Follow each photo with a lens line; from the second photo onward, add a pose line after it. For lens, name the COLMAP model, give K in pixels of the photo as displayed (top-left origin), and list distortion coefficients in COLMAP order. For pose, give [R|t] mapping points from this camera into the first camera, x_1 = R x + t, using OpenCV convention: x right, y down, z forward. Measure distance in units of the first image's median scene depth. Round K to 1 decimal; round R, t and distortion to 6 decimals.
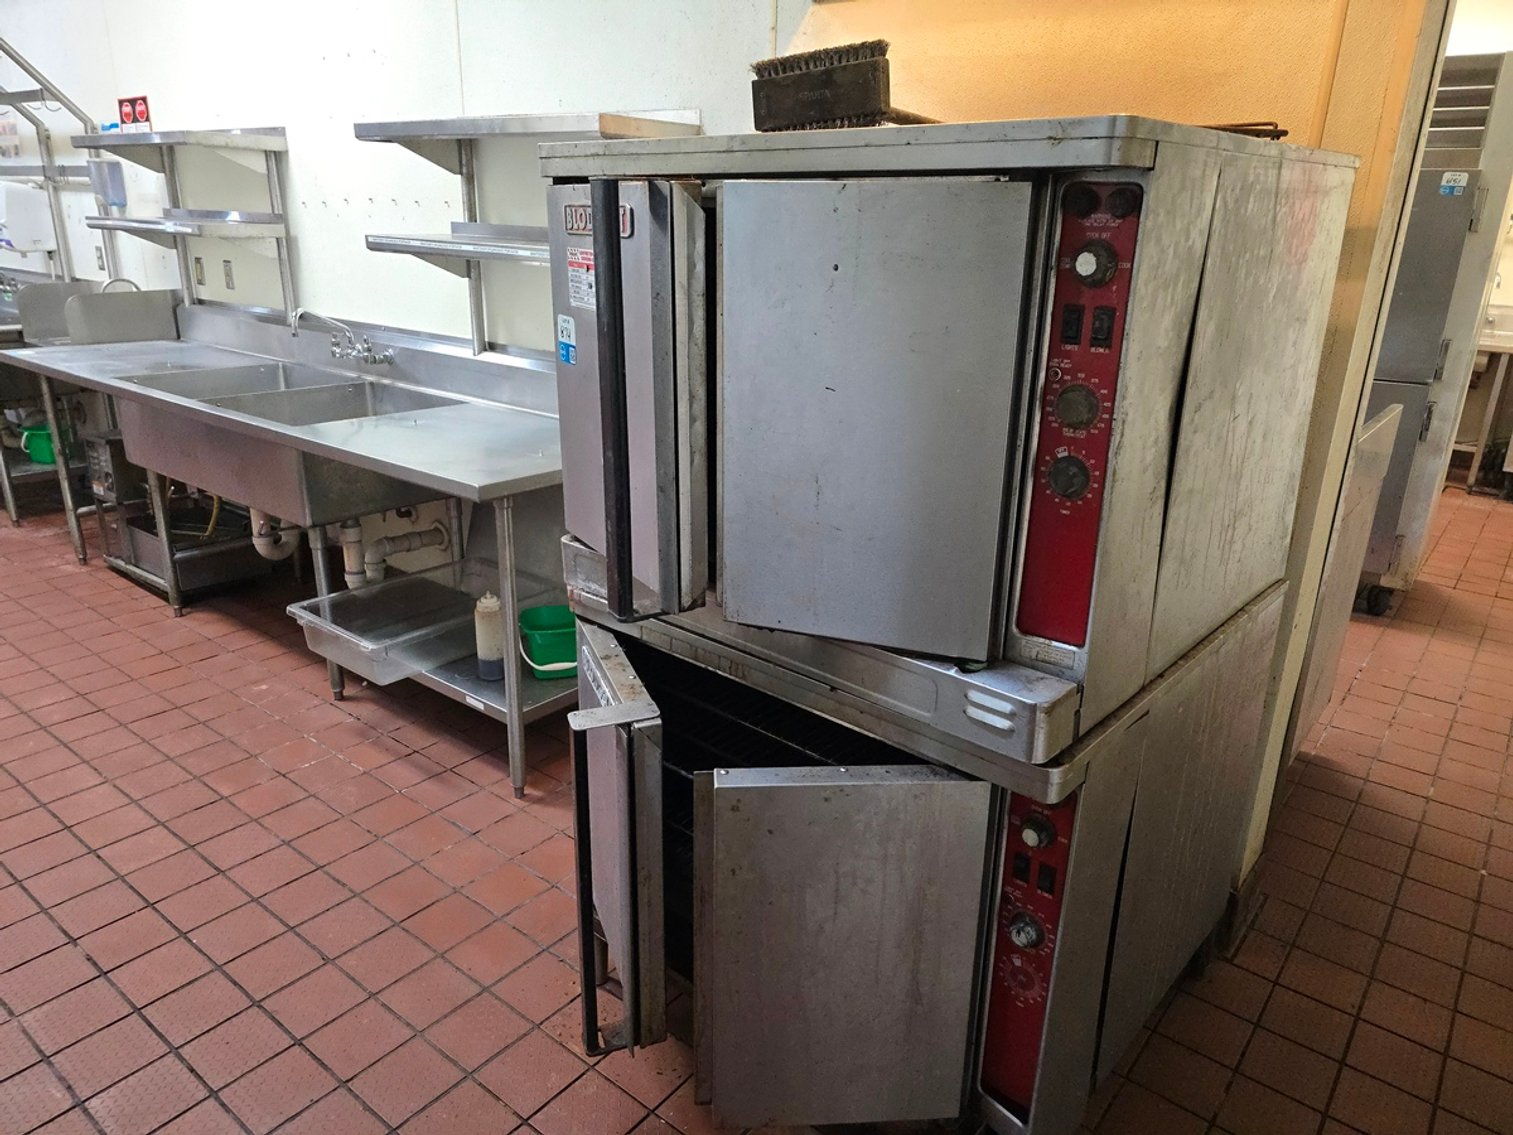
lens RADIAL K [[1023.6, 0, 756.5], [0, 1023.6, 567.5], [0, 0, 1]] dist [0.007135, 0.003171]
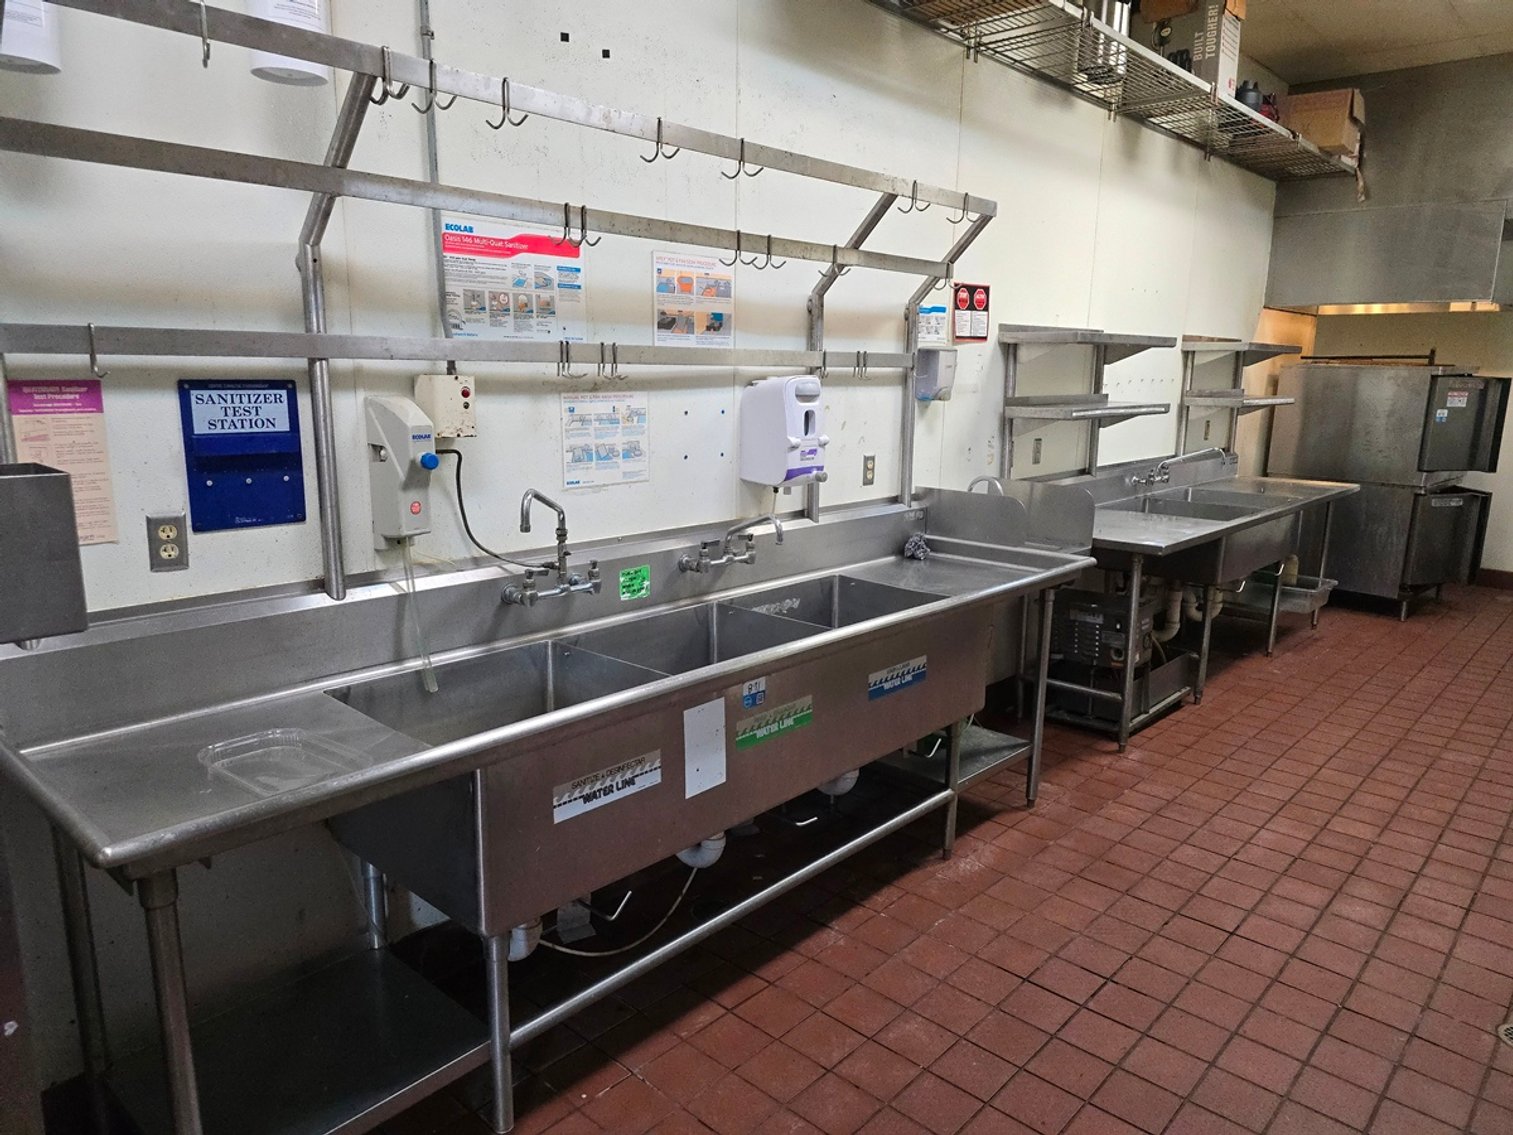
lens RADIAL K [[1023.6, 0, 756.5], [0, 1023.6, 567.5], [0, 0, 1]] dist [0.000602, -0.001418]
pose [[0.079989, -0.217698, 0.972733, -1.594860], [0.319379, 0.930010, 0.181874, -0.454494], [-0.944245, 0.296122, 0.143919, 1.139005]]
